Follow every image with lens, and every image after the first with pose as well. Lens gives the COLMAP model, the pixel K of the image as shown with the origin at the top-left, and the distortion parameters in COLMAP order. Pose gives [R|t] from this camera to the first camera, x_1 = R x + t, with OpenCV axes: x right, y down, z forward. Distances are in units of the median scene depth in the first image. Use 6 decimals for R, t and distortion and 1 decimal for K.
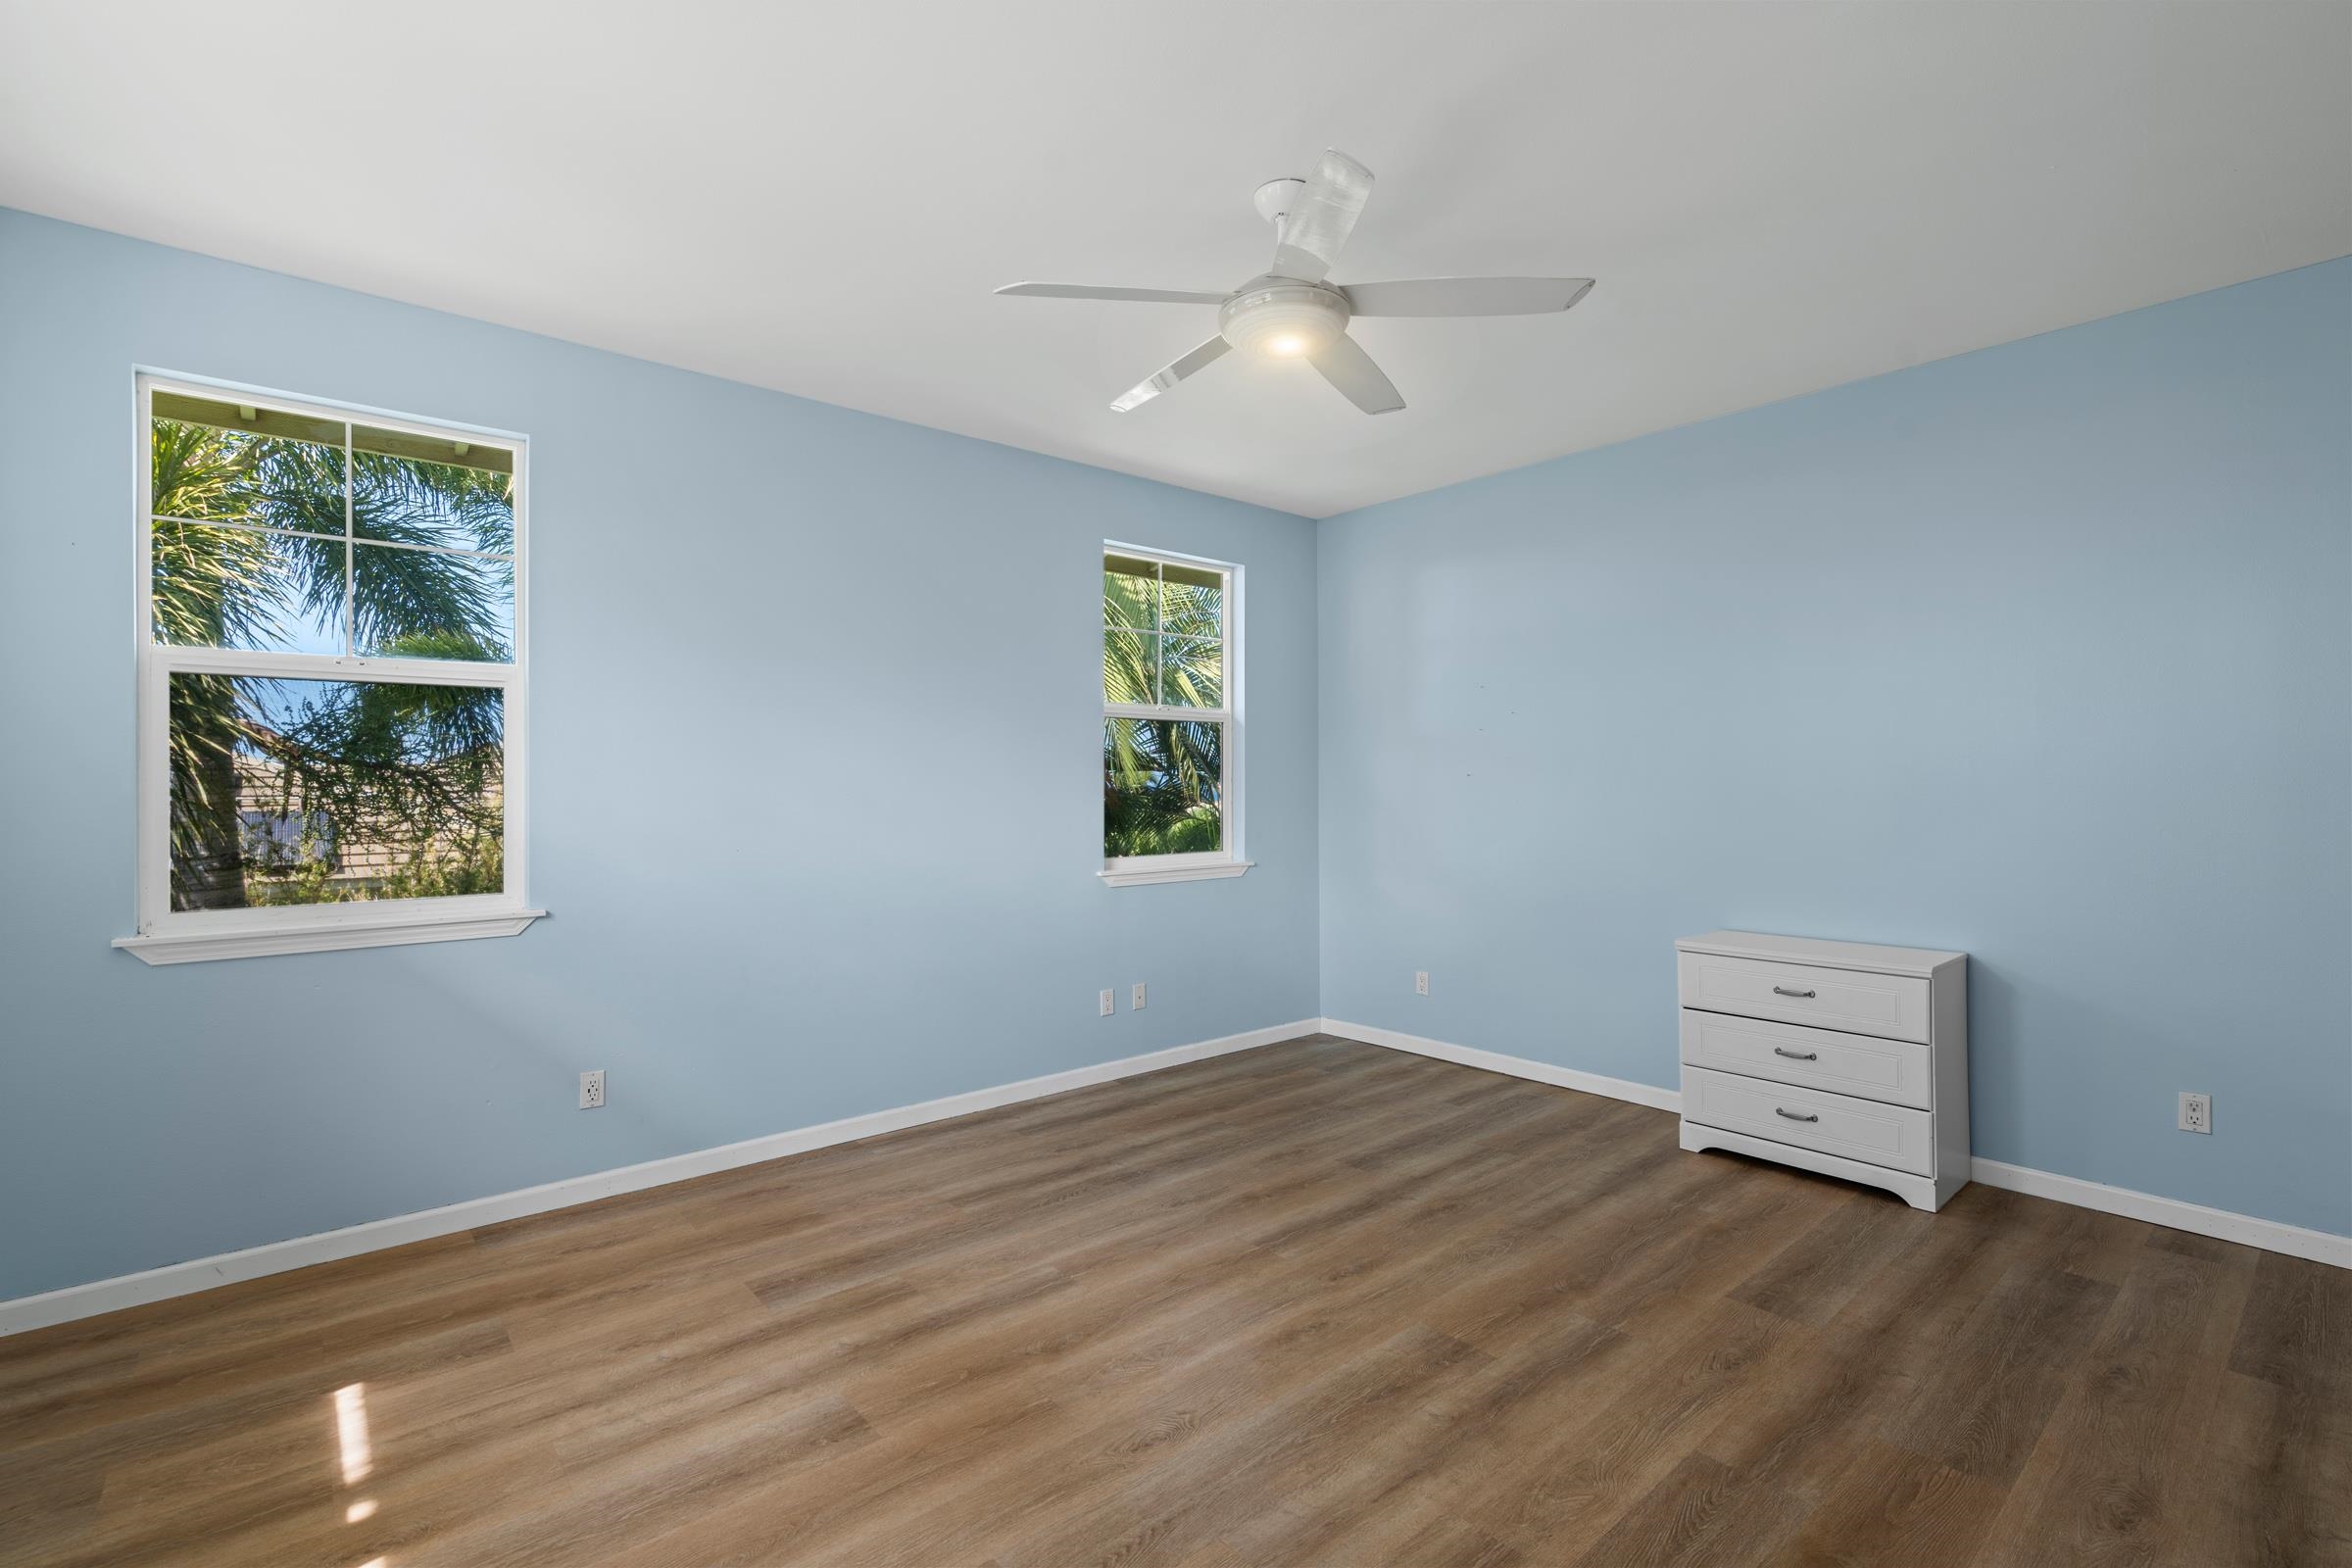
lens RADIAL K [[1055.3, 0, 1173.1], [0, 1055.3, 775.6], [0, 0, 1]] dist [-0.008626, 0.009111]
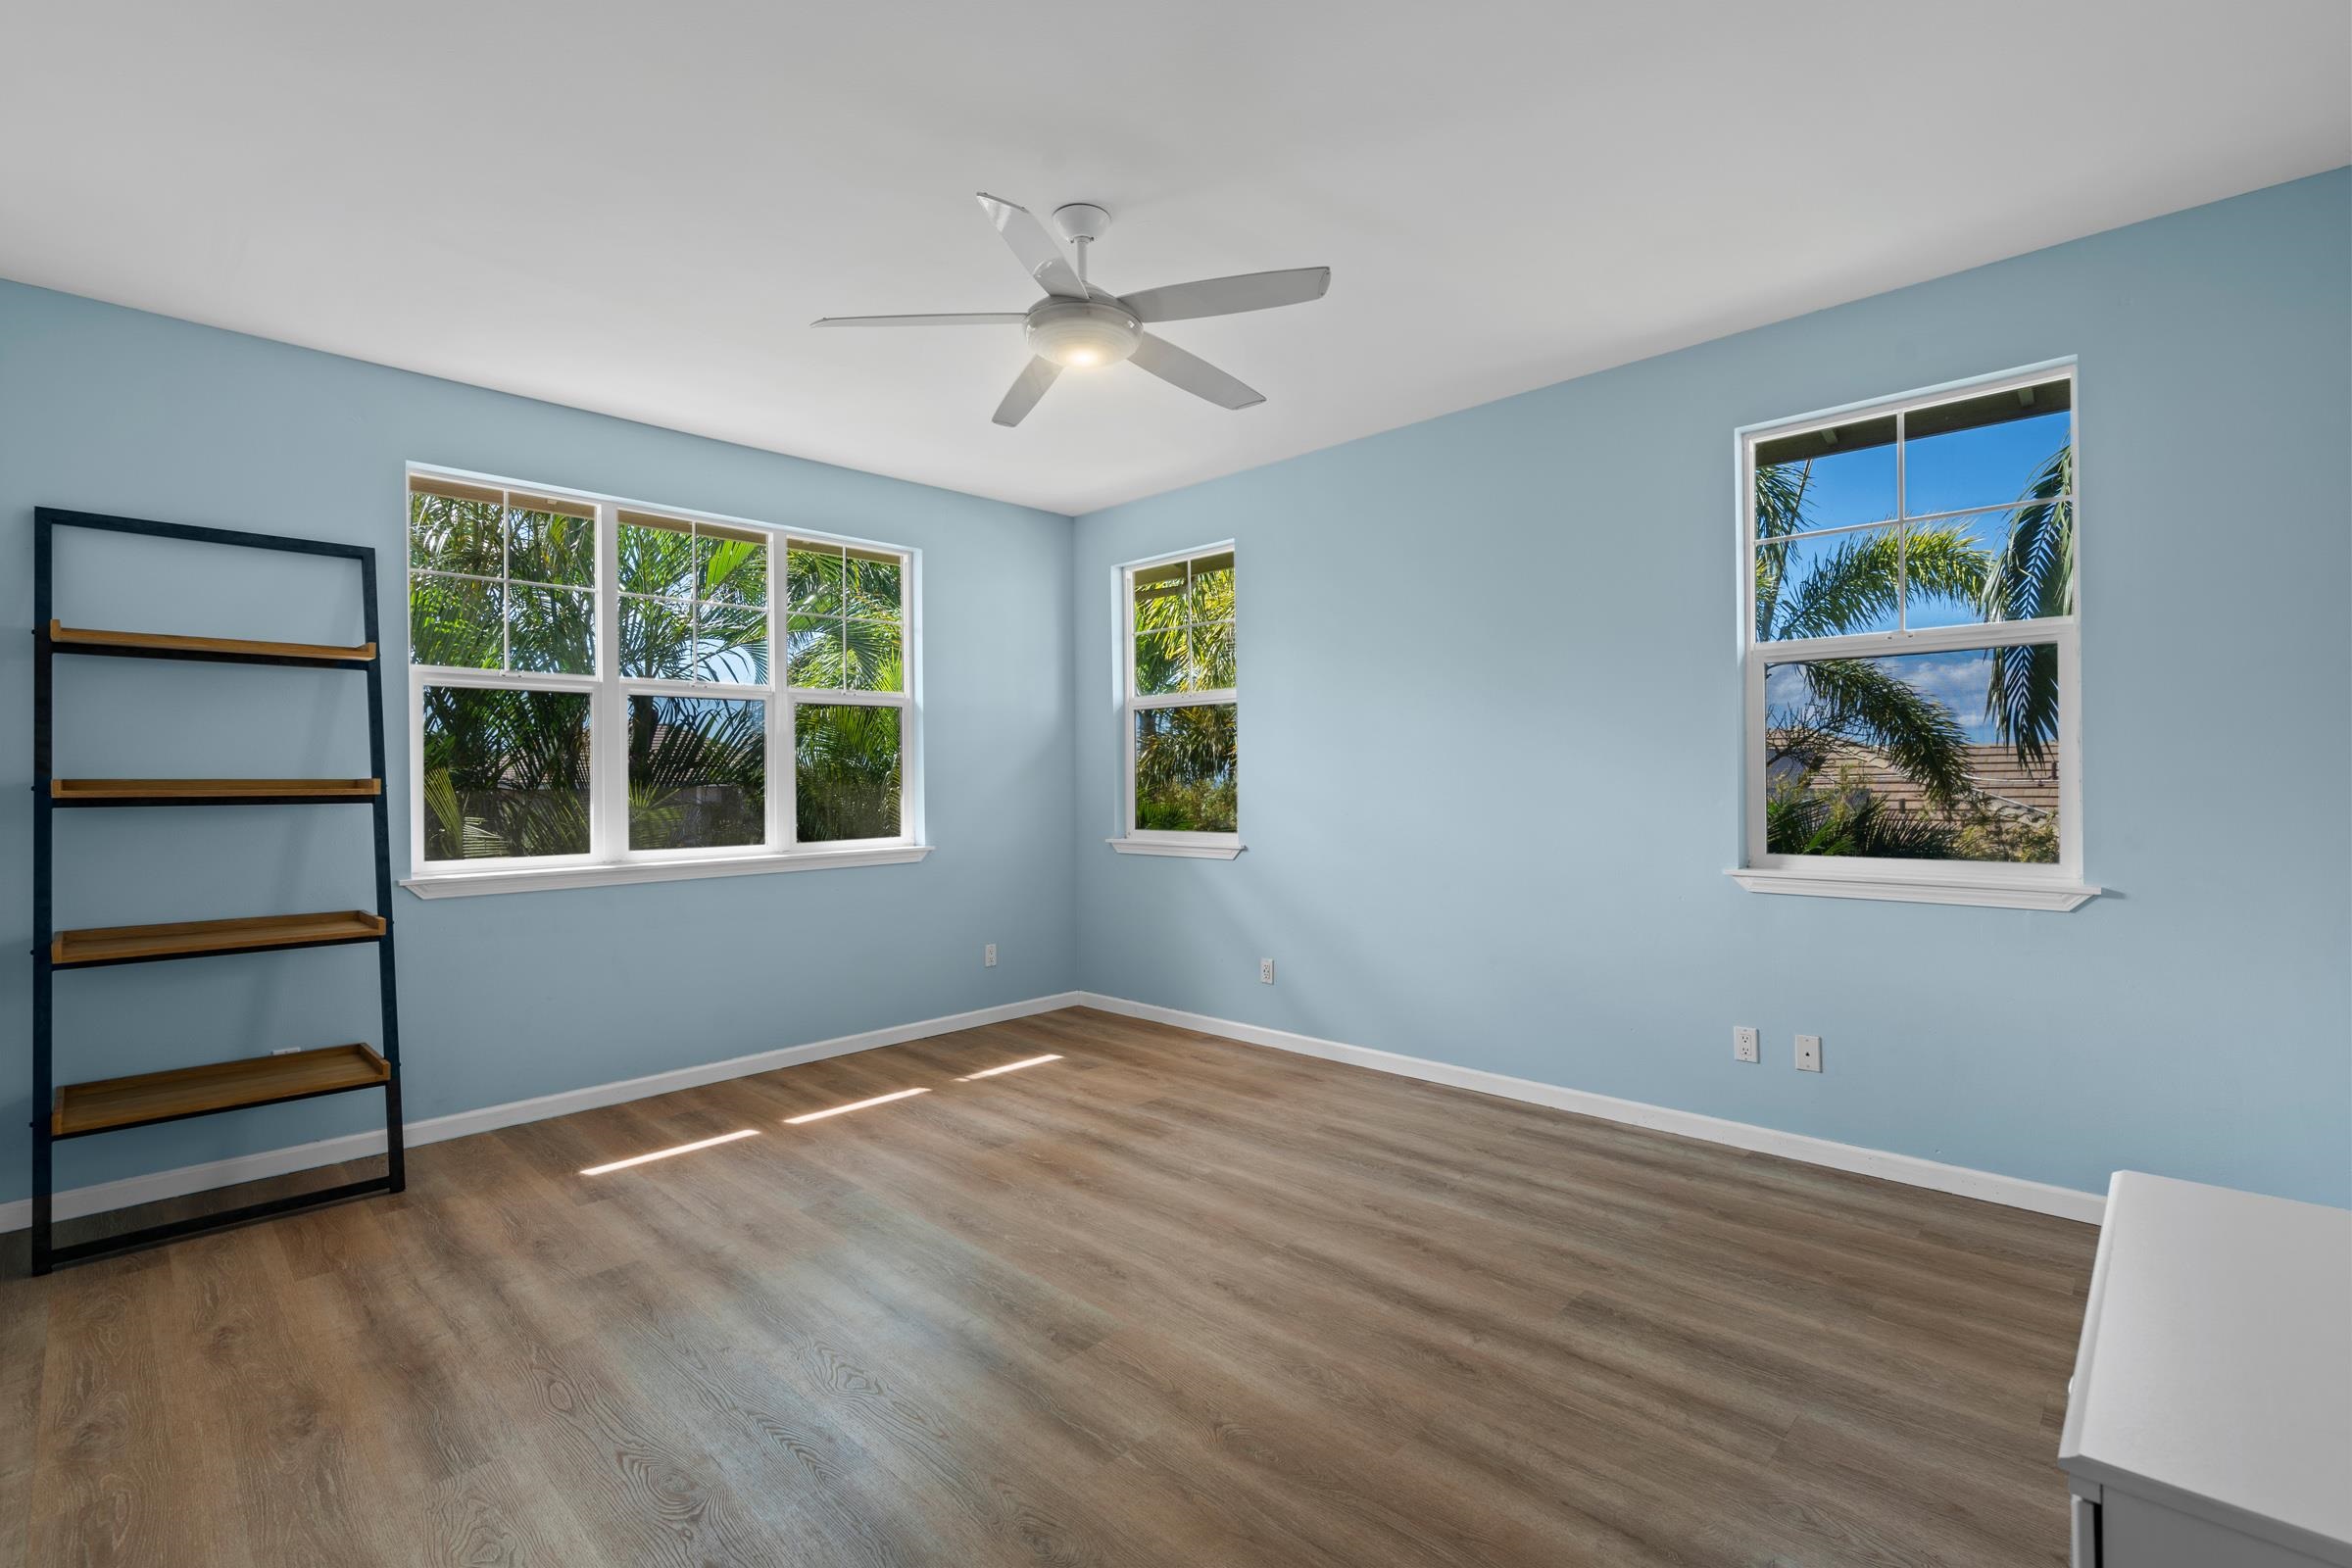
lens RADIAL K [[1055.3, 0, 1173.1], [0, 1055.3, 775.6], [0, 0, 1]] dist [-0.008626, 0.009111]
pose [[0.090899, -0.000502, -0.995860, 0.997120], [0.019225, 0.999814, 0.001251, 0.022752], [0.995675, -0.019259, 0.090891, 0.815350]]
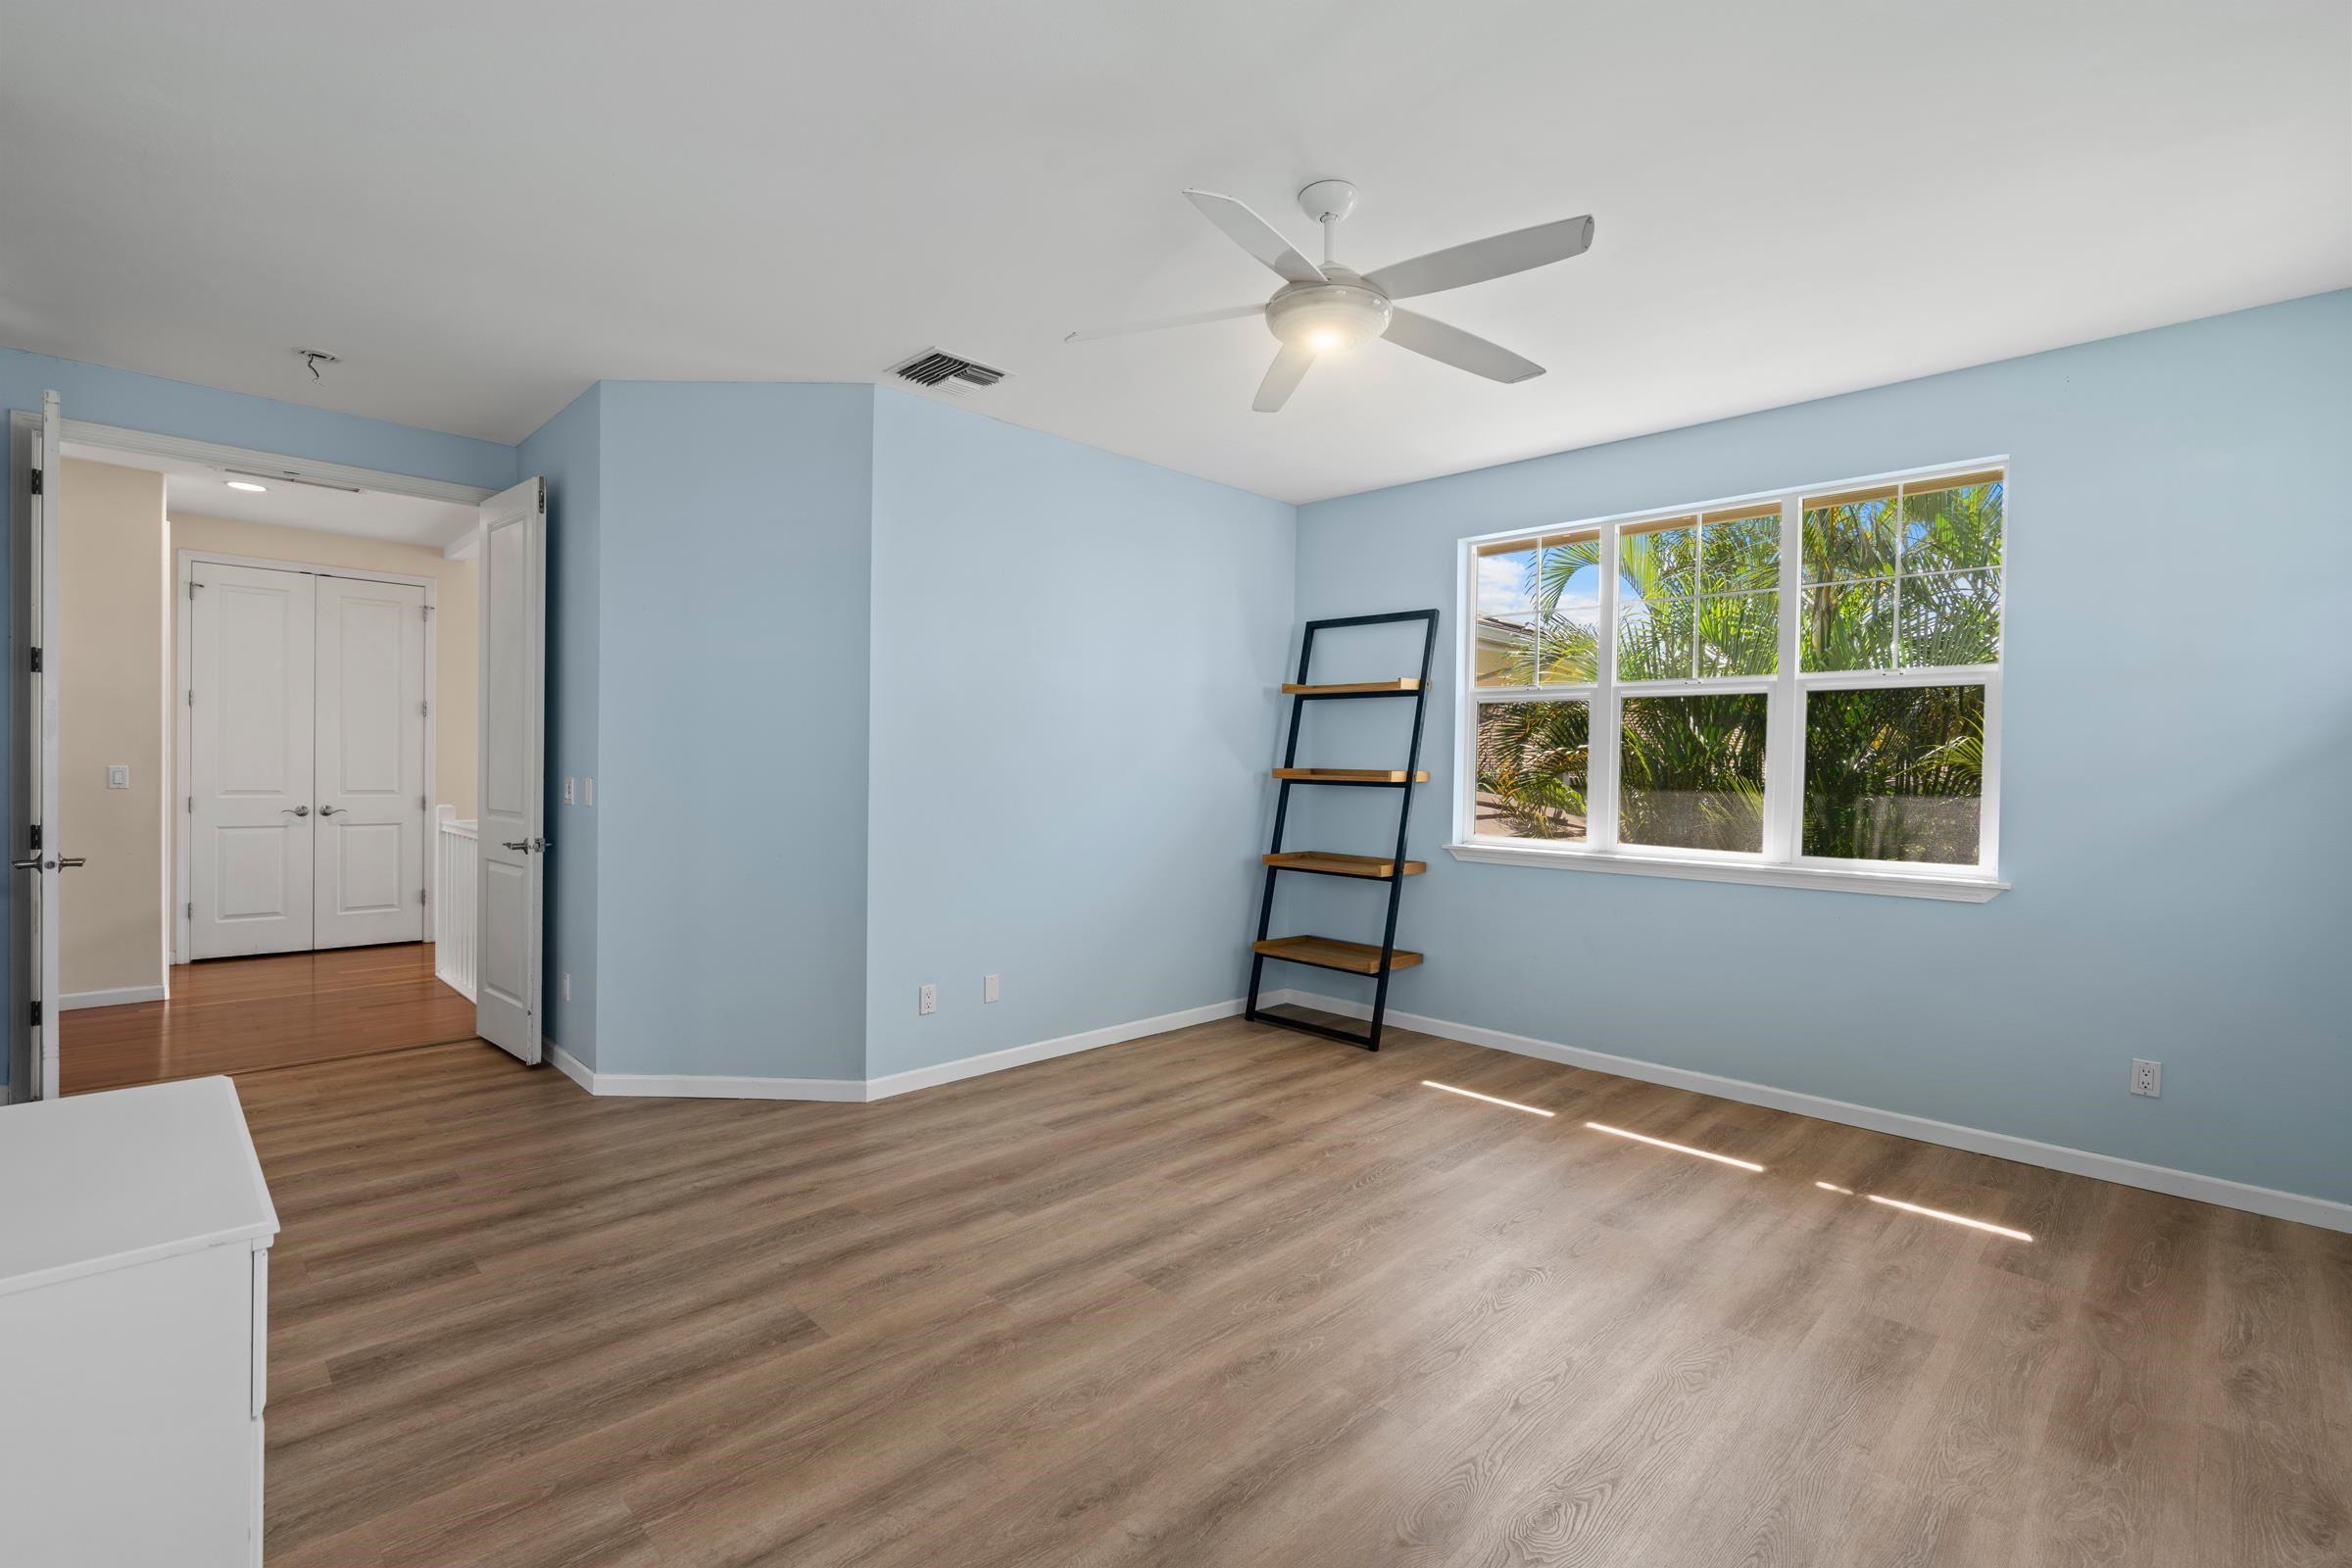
lens RADIAL K [[1055.3, 0, 1173.1], [0, 1055.3, 775.6], [0, 0, 1]] dist [-0.008626, 0.009111]
pose [[-0.996934, -0.010428, -0.077551, 0.277171], [-0.010666, 0.999940, 0.002654, 0.018119], [0.077519, 0.003473, -0.996985, 1.681019]]
